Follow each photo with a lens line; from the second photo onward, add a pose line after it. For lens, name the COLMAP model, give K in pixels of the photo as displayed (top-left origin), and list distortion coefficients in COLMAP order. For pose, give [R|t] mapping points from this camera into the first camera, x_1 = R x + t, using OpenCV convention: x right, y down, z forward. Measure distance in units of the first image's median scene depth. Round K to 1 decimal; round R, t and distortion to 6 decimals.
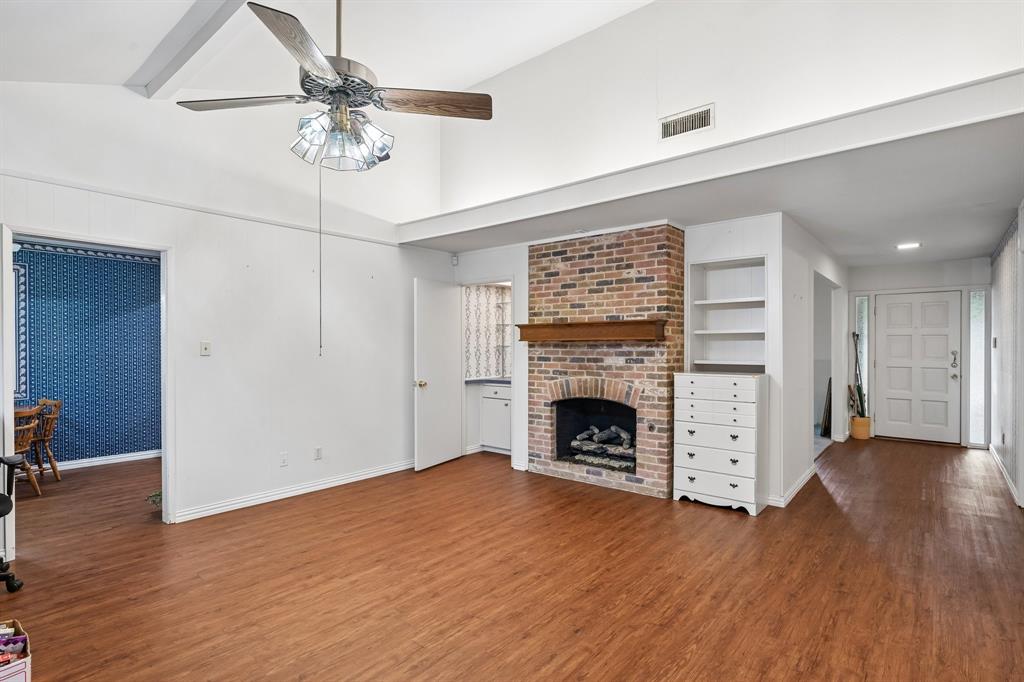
lens RADIAL K [[511.7, 0, 510.8], [0, 511.7, 344.2], [0, 0, 1]] dist [-0.006215, 0.000250]
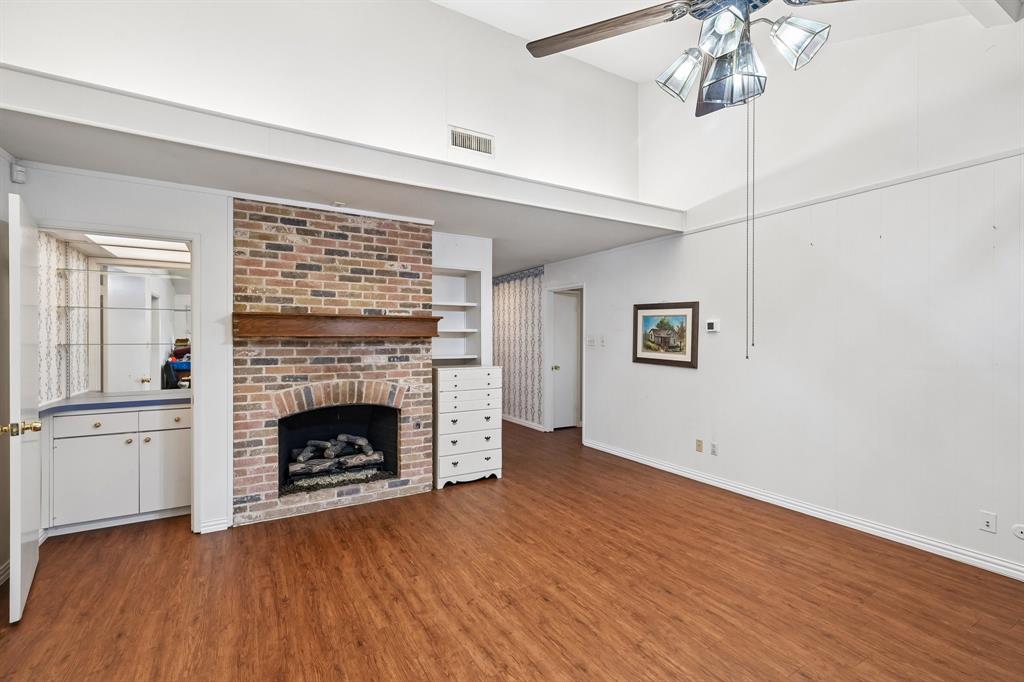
lens RADIAL K [[461.9, 0, 507.8], [0, 461.9, 340.9], [0, 0, 1]] dist [0.004394, 0.000350]
pose [[0.316838, 0.000570, 0.948479, -0.508090], [-0.000423, 1.000000, -0.000459, -0.000232], [-0.948480, -0.000256, 0.316838, 0.531098]]
